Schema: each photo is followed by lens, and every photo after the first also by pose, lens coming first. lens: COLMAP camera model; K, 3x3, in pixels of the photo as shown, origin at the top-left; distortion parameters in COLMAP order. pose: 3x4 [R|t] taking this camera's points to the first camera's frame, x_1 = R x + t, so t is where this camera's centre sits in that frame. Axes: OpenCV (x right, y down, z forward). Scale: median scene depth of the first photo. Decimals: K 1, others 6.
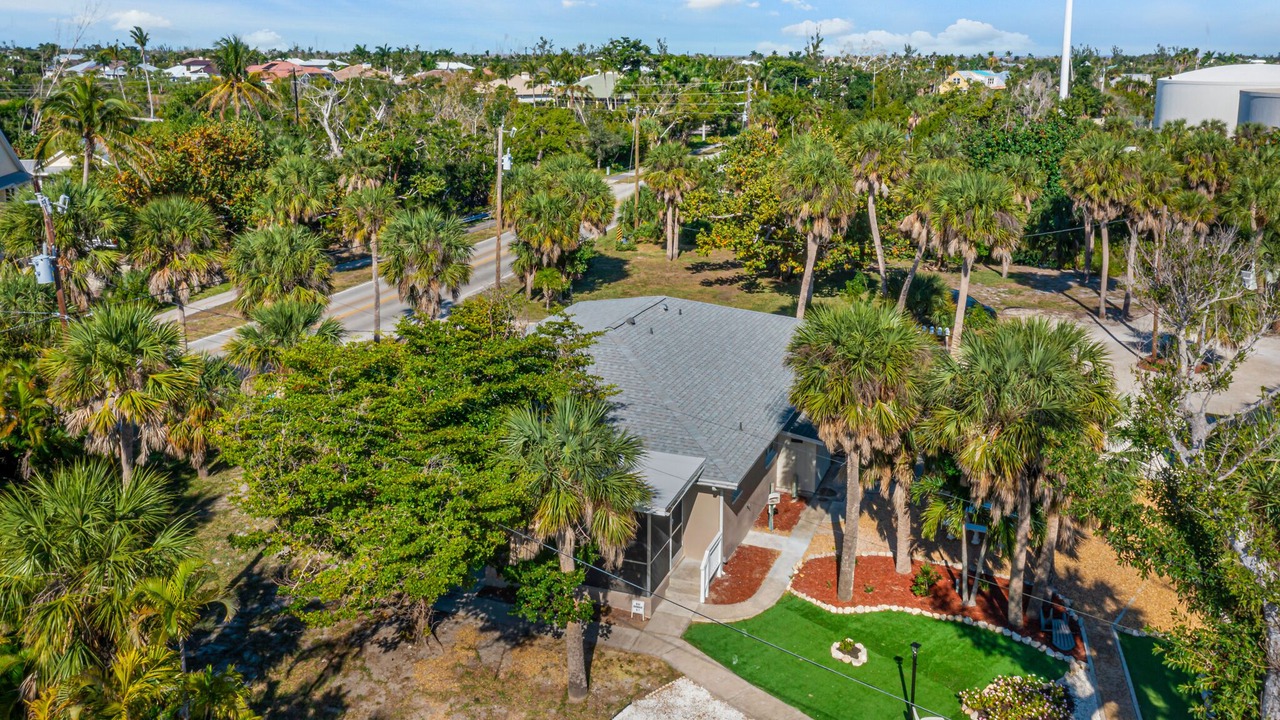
lens RADIAL K [[1091.5, 0, 644.1], [0, 1091.5, 245.9], [0, 0, 1]] dist [-0.007202, 0.002172]
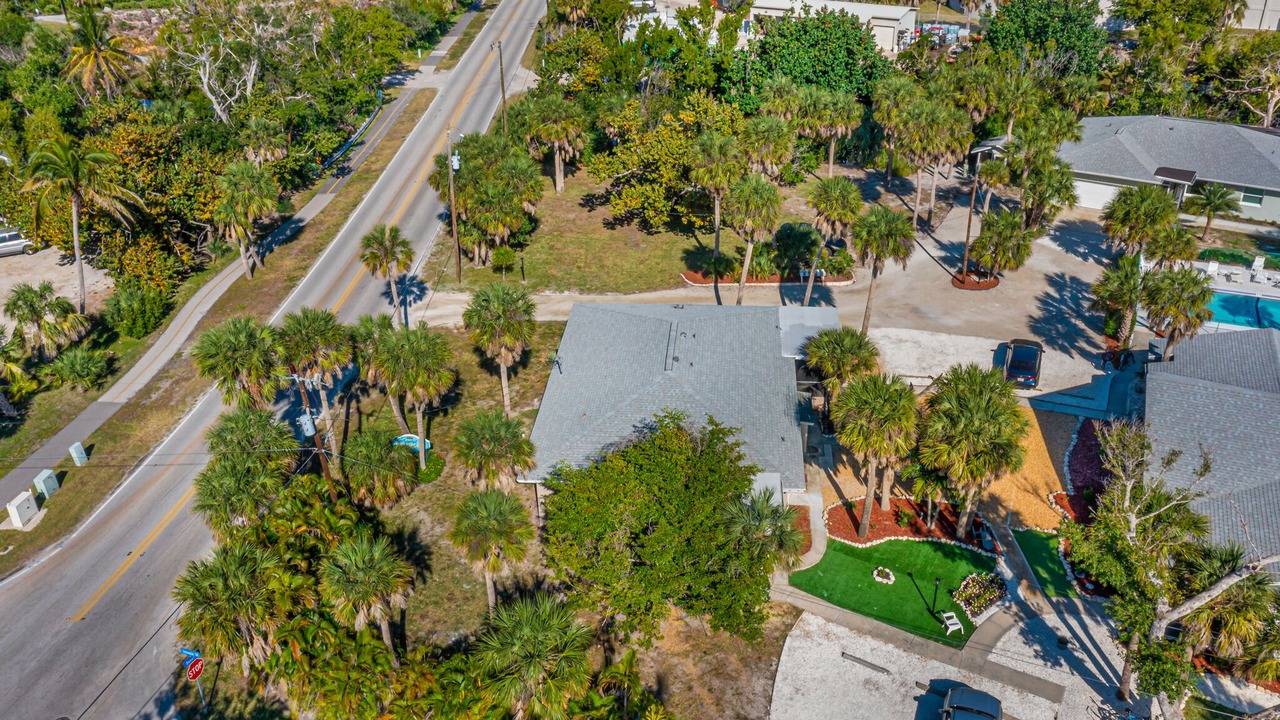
lens RADIAL K [[1053.3, 0, 651.5], [0, 1053.3, 363.3], [0, 0, 1]] dist [-0.004185, -0.002376]
pose [[0.958815, -0.153349, 0.239077, -0.484478], [0.067690, 0.940845, 0.332007, -0.498295], [-0.275848, -0.302150, 0.912476, -0.317452]]
